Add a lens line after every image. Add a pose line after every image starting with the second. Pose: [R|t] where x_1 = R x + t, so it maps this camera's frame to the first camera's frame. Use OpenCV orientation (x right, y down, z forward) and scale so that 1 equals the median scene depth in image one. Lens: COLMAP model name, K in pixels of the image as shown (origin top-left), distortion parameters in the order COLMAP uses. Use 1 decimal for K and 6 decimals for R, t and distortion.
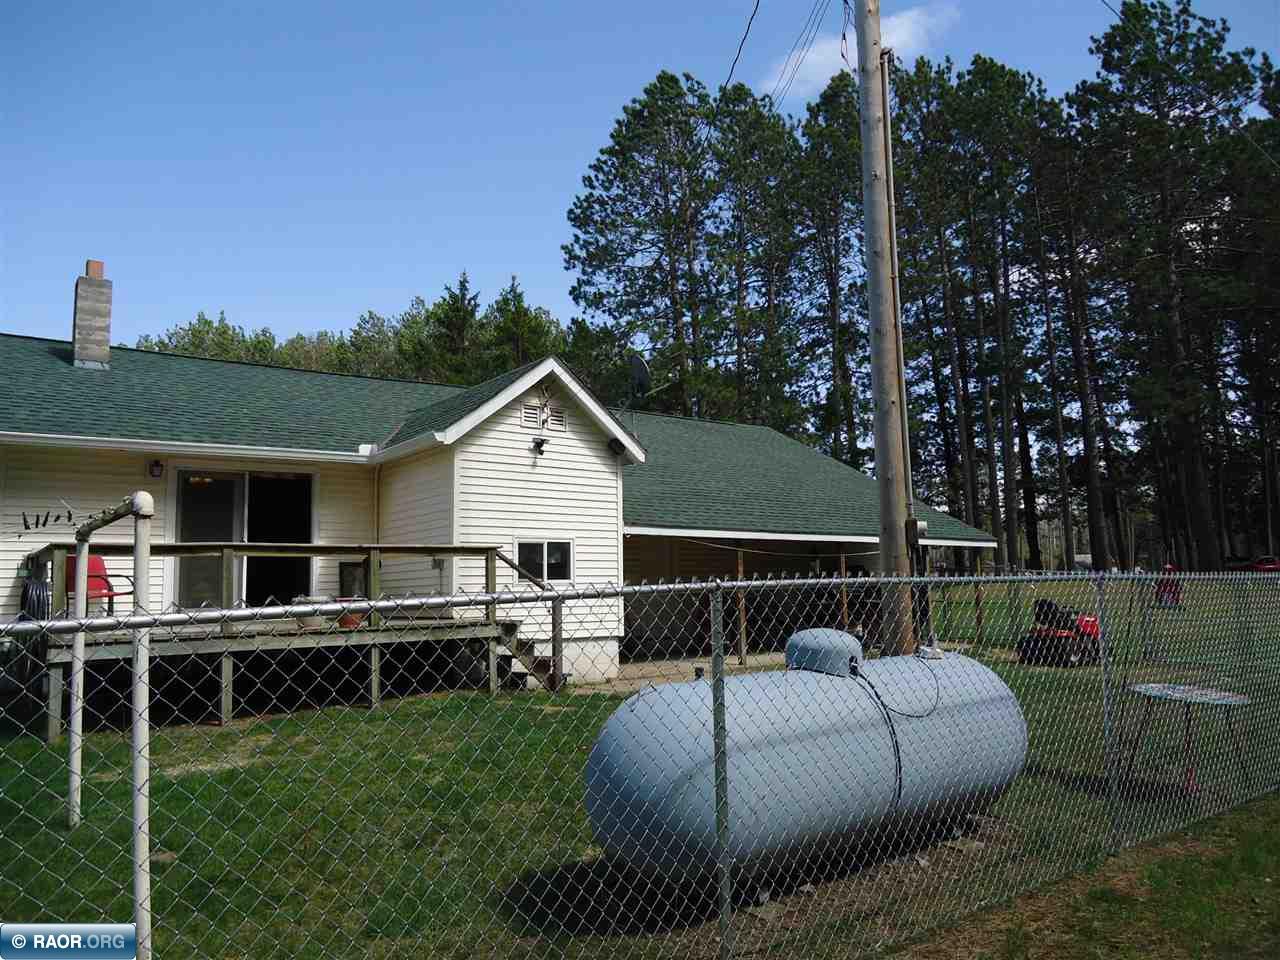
lens RADIAL K [[920.8, 0, 640.0], [0, 920.8, 480.0], [0, 0, 1]] dist [-0.003819, -0.016133]
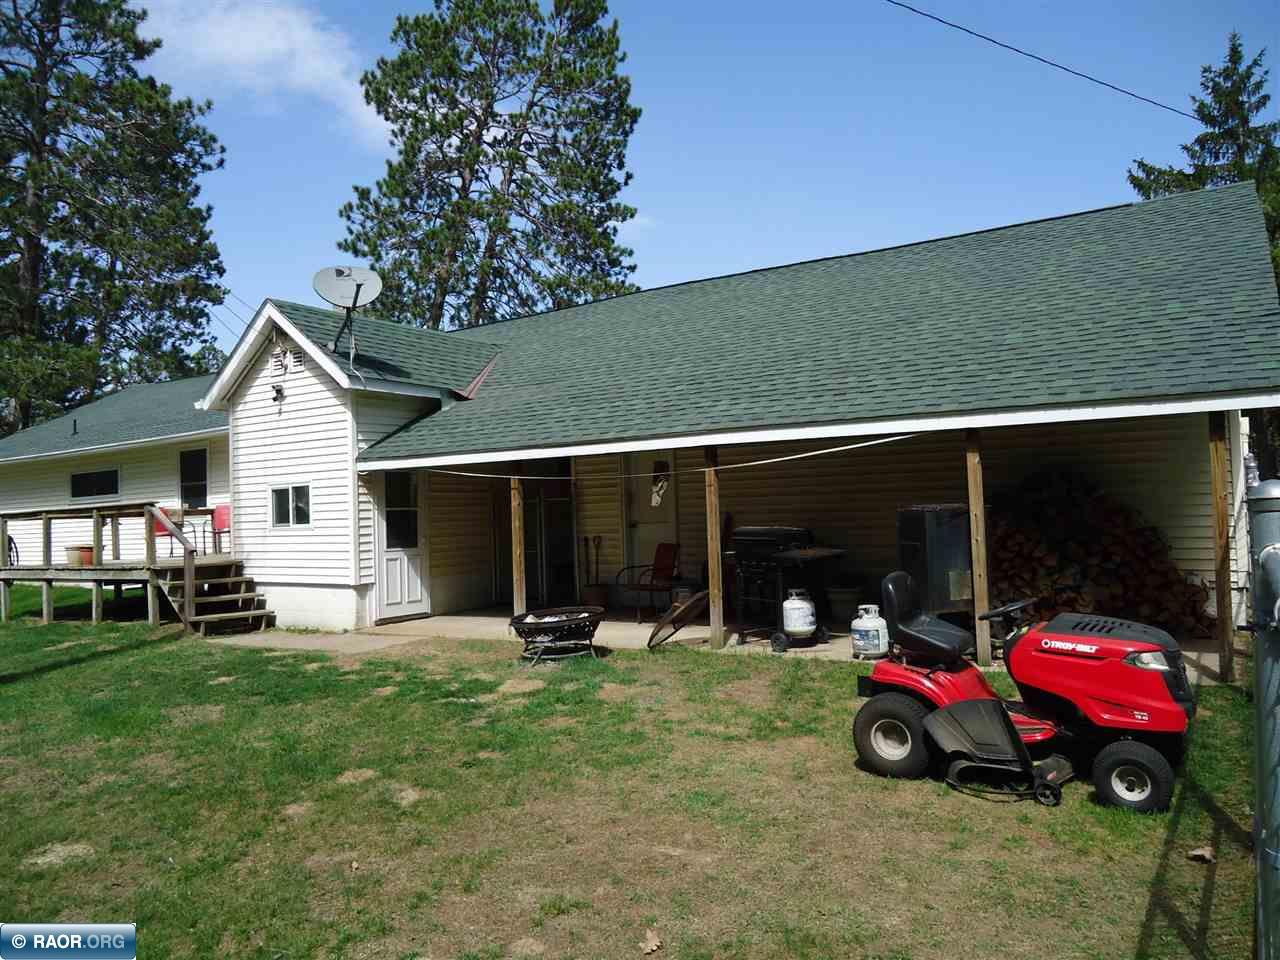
lens RADIAL K [[920.8, 0, 640.0], [0, 920.8, 480.0], [0, 0, 1]] dist [-0.003819, -0.016133]
pose [[0.306004, -0.020896, -0.951801, 1.018916], [0.139309, 0.989981, 0.023054, 0.094252], [0.941783, -0.139649, 0.305849, 1.099391]]
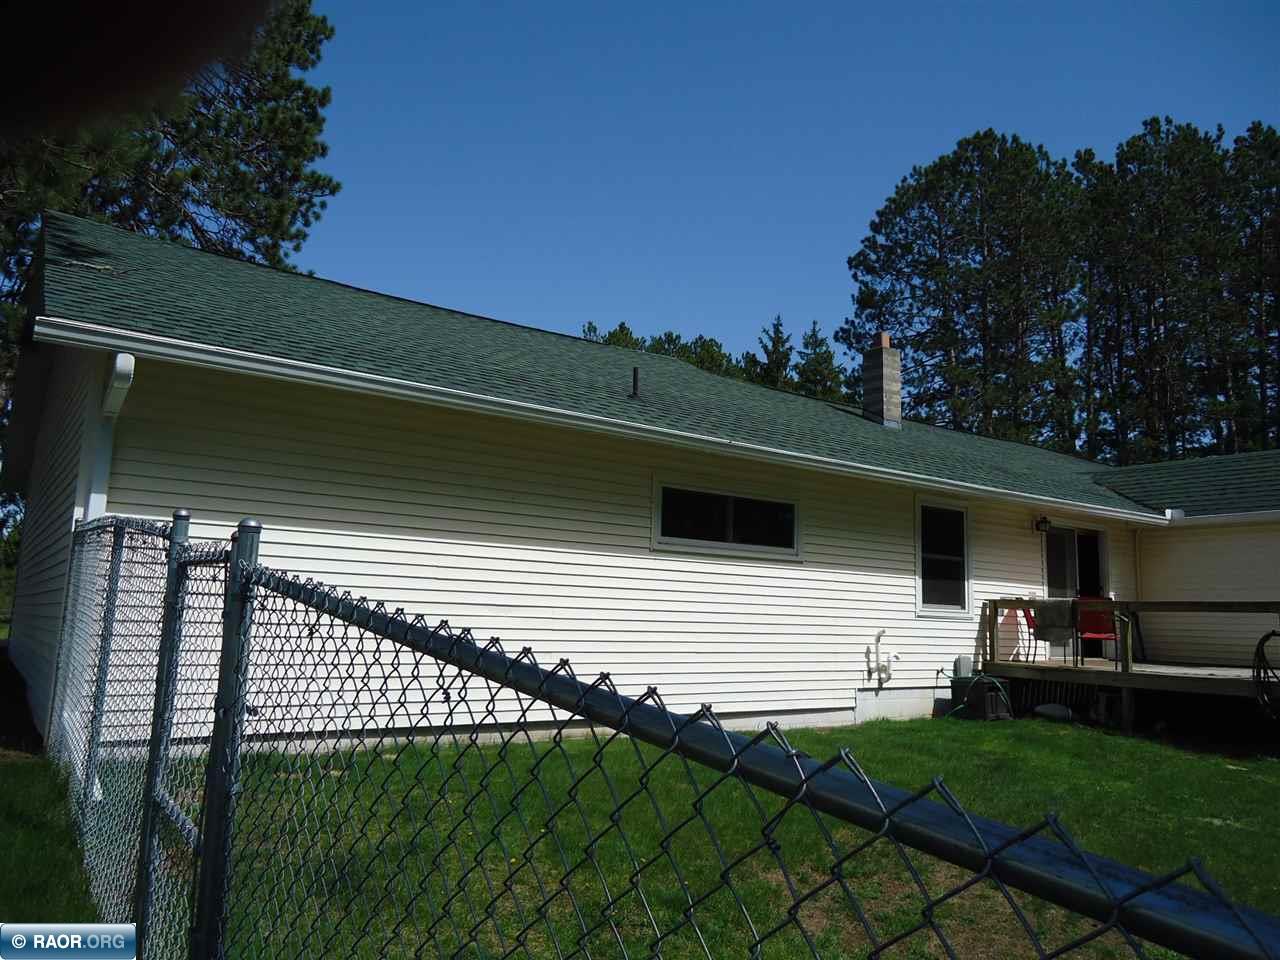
lens RADIAL K [[920.8, 0, 640.0], [0, 920.8, 480.0], [0, 0, 1]] dist [-0.003819, -0.016133]
pose [[0.996218, 0.058132, -0.064581, -0.958566], [-0.059927, 0.997859, -0.026209, -0.007791], [0.062919, 0.029980, 0.997568, -0.186612]]
